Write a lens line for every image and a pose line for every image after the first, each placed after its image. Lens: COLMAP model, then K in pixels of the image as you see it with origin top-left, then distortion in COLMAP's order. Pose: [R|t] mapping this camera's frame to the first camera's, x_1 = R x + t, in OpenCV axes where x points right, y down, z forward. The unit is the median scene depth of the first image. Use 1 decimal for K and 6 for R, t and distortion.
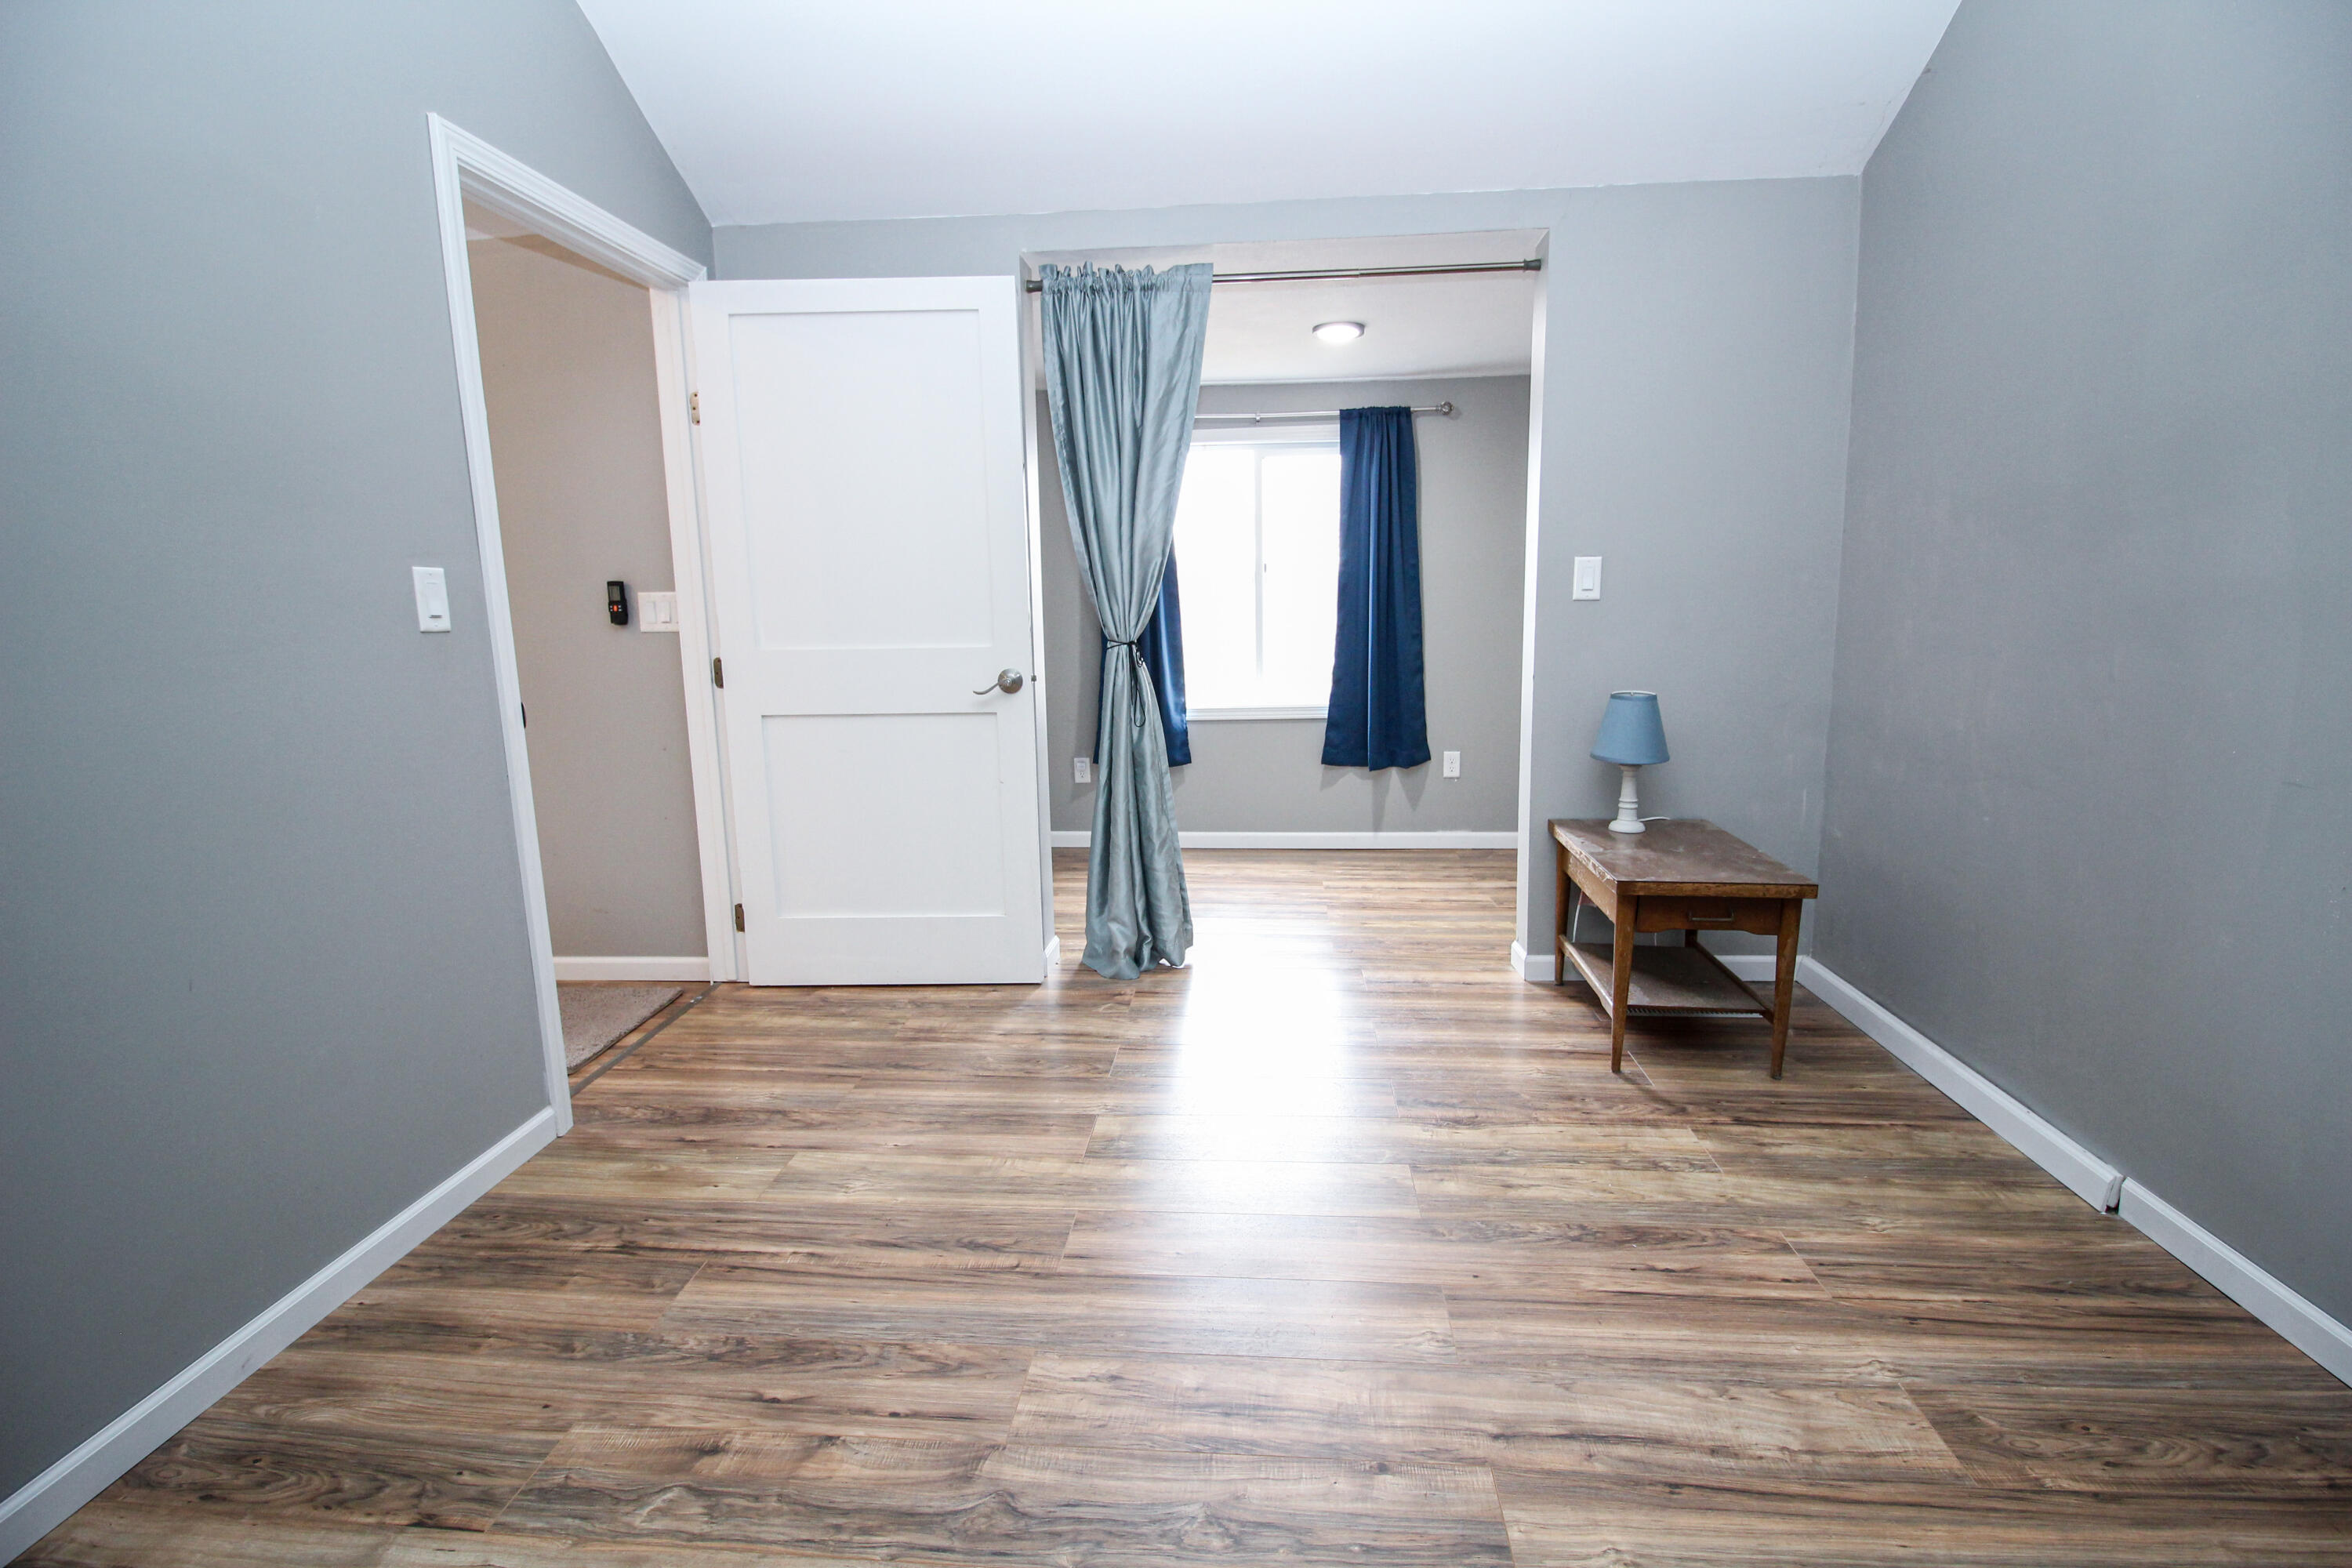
lens RADIAL K [[1086.3, 0, 1174.3], [0, 1086.3, 774.7], [0, 0, 1]] dist [-0.000421, -0.011549]
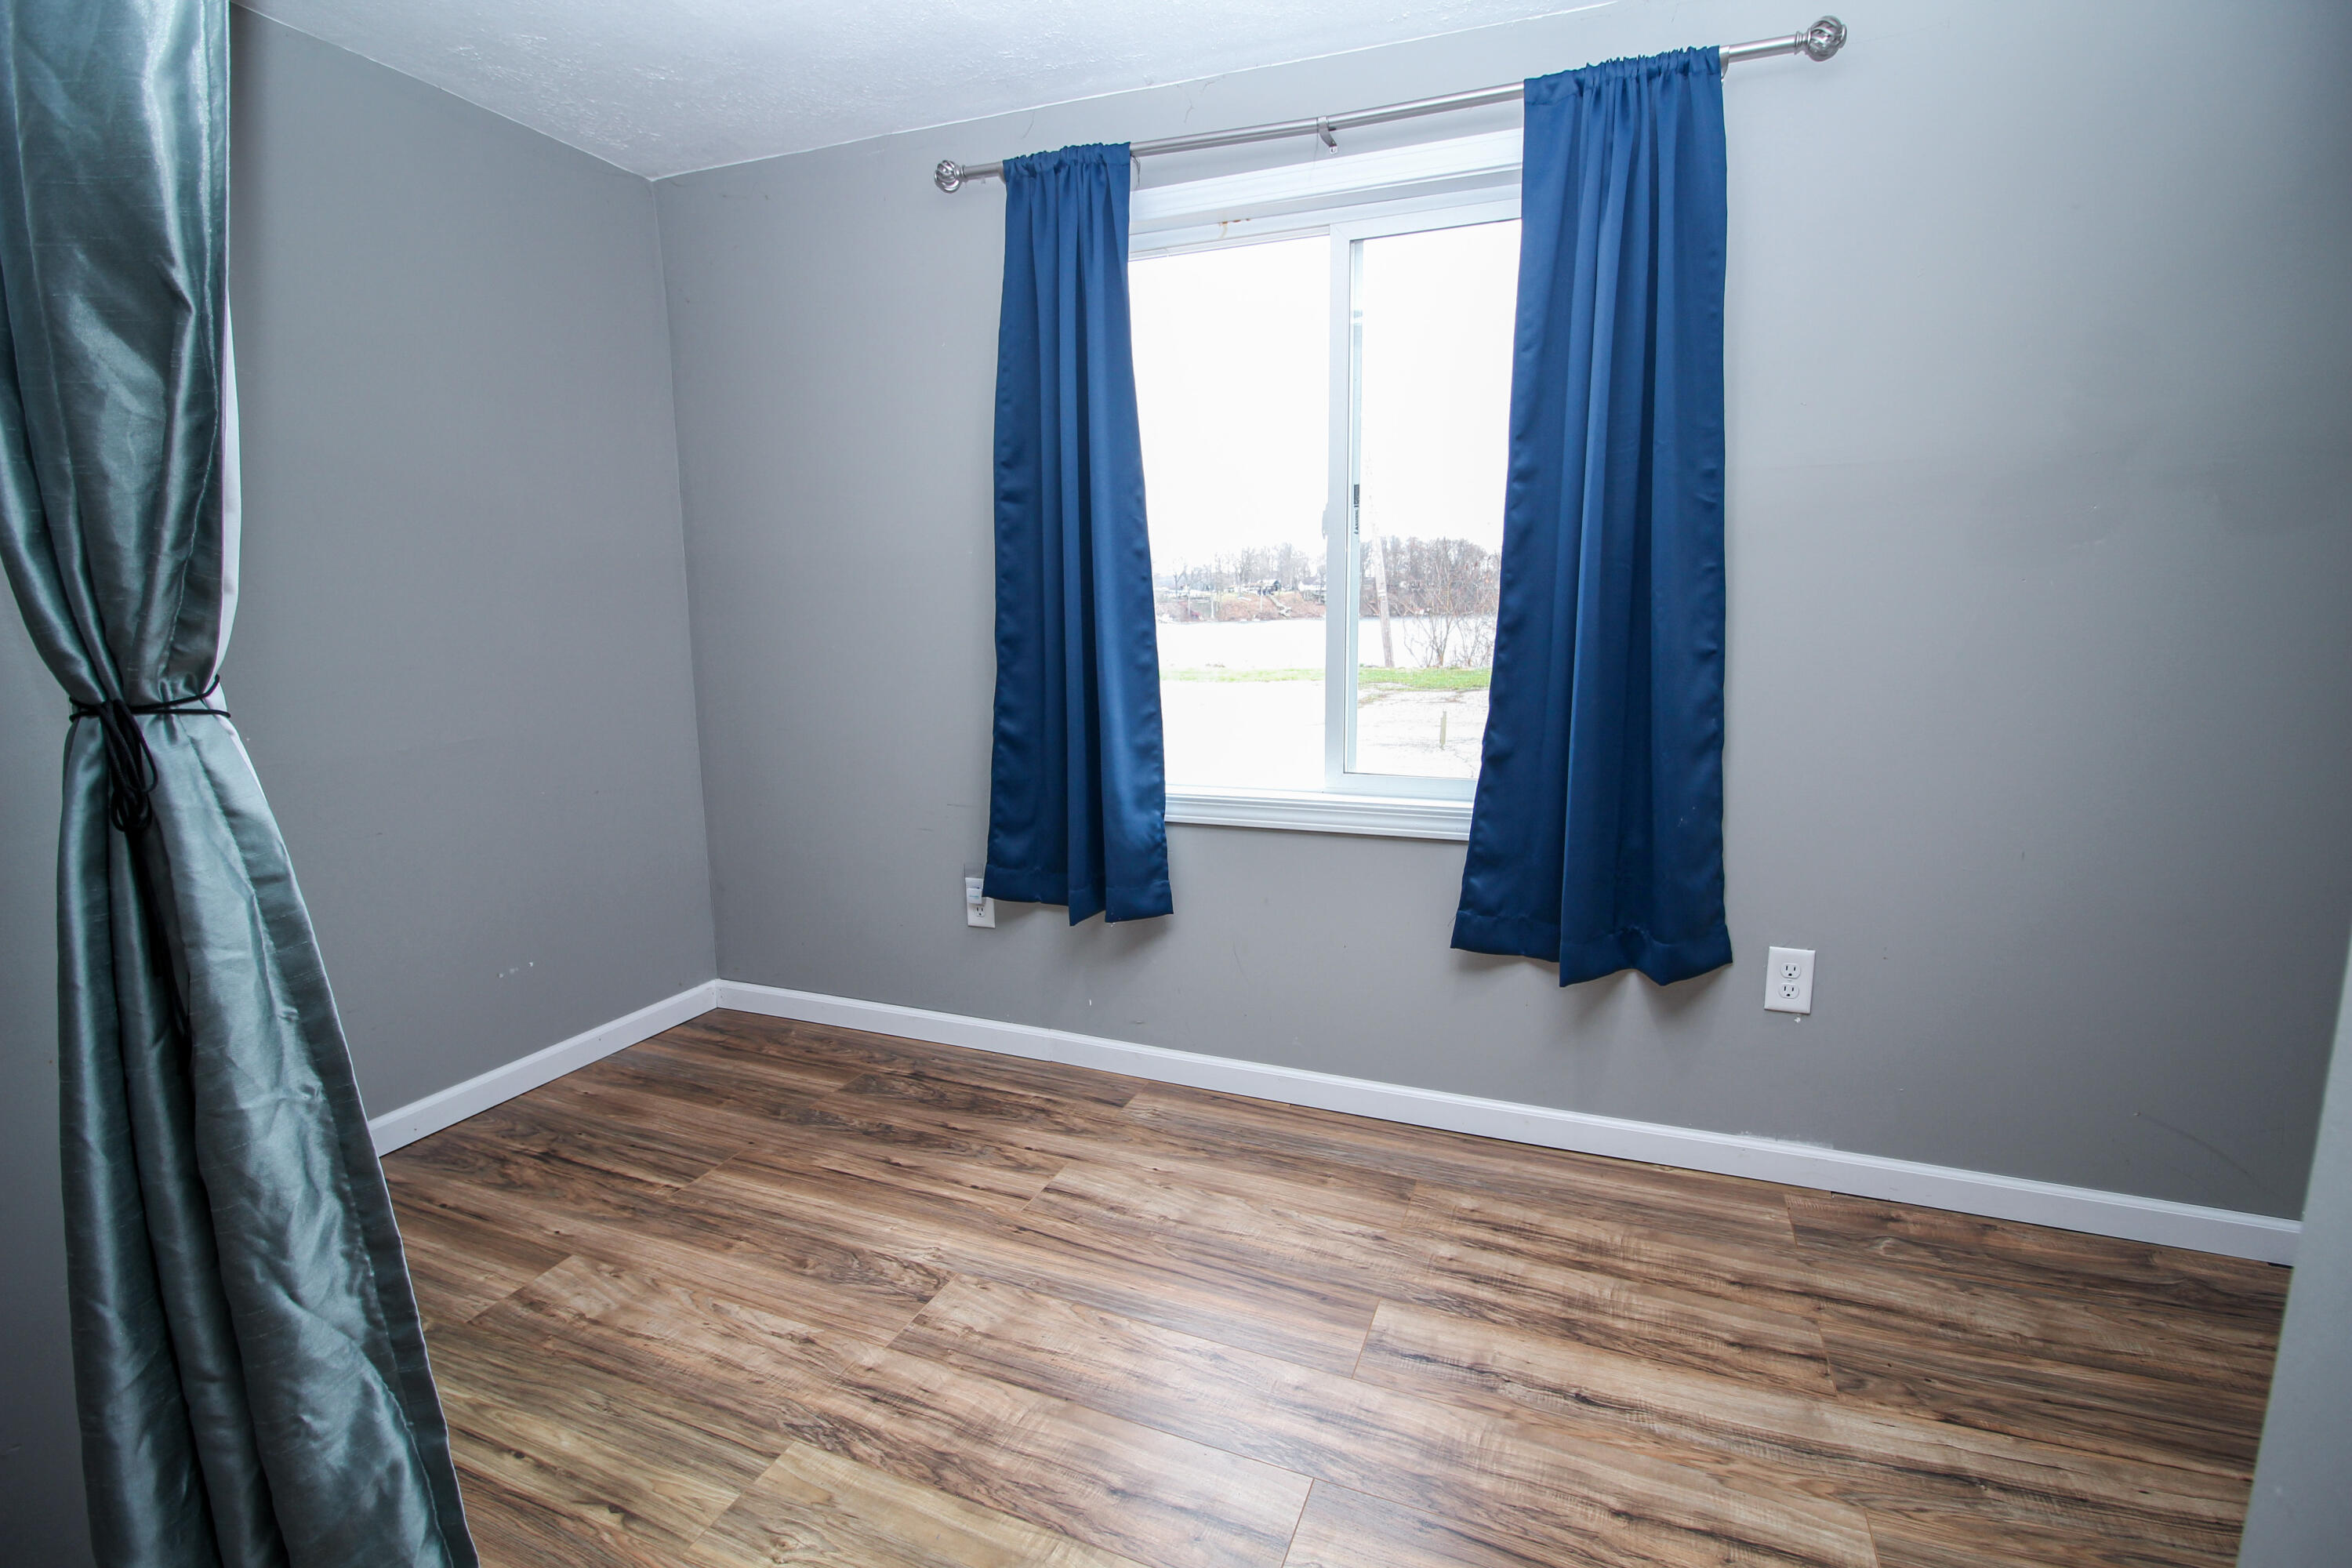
lens RADIAL K [[1089.6, 0, 1172.2], [0, 1089.6, 786.4], [0, 0, 1]] dist [-0.004564, -0.007597]
pose [[0.956561, 0.057614, -0.285783, 0.149657], [-0.059229, 0.998240, 0.002997, -0.068006], [0.285453, 0.014059, 0.958290, 0.556812]]
